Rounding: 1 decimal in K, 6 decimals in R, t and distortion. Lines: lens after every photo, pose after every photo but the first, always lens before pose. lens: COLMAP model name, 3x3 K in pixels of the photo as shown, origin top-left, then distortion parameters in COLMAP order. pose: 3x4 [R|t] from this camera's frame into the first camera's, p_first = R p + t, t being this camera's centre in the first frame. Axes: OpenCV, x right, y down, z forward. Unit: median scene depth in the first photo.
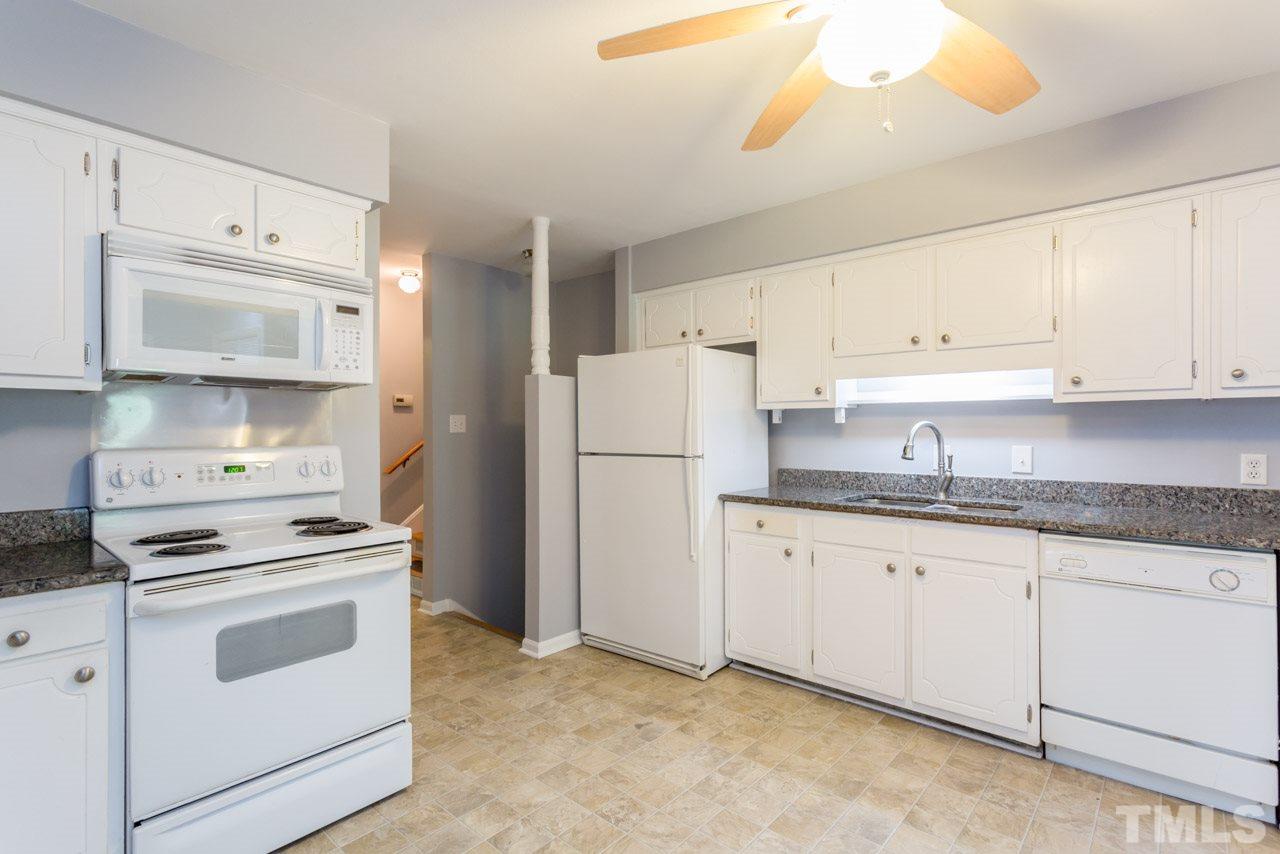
lens RADIAL K [[611.3, 0, 640.0], [0, 611.3, 427.0], [0, 0, 1]] dist [0.002551, 0.000867]
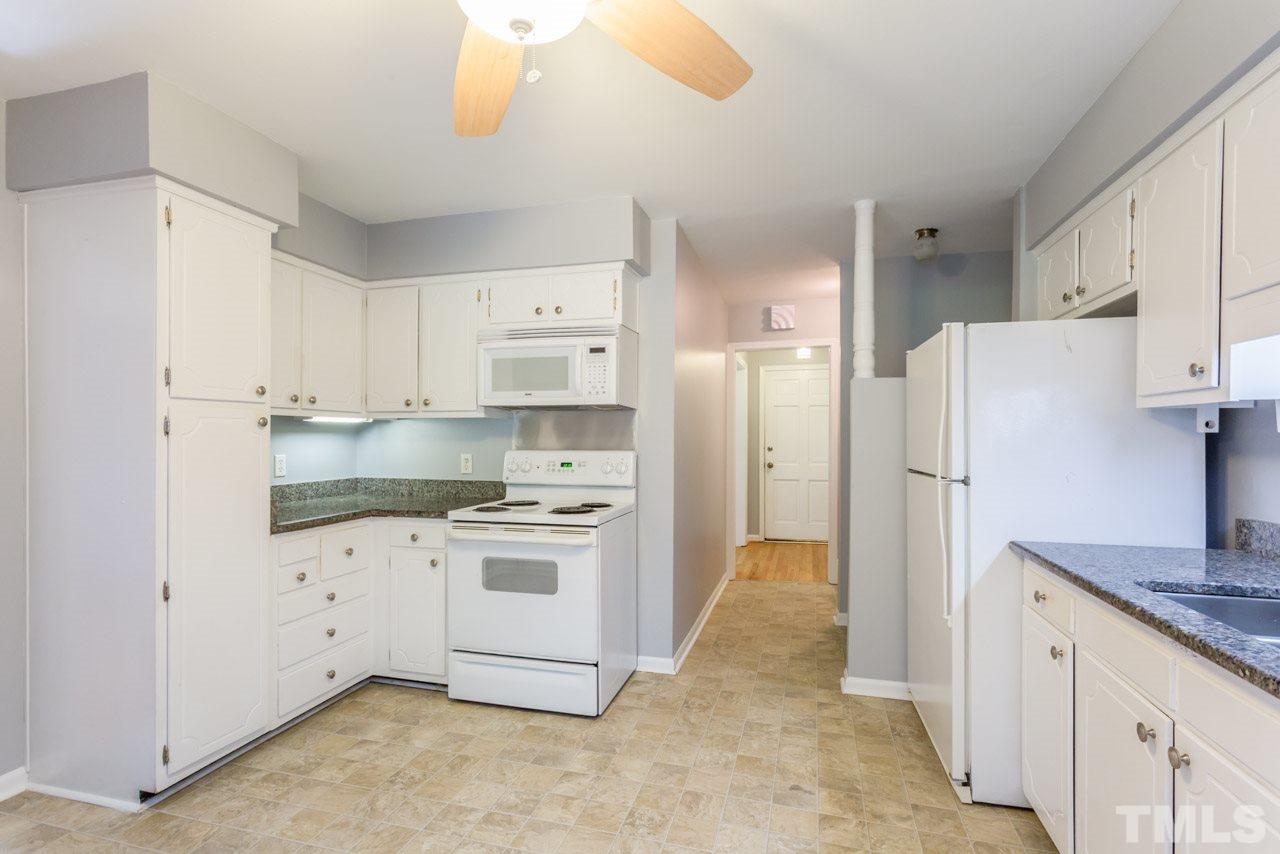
lens RADIAL K [[617.9, 0, 639.5], [0, 617.9, 438.3], [0, 0, 1]] dist [0.000710, 0.000329]
pose [[0.431636, 0.005790, -0.902029, 0.731079], [-0.000985, 0.999982, 0.005947, -0.005680], [0.902047, -0.001679, 0.431634, 0.461445]]
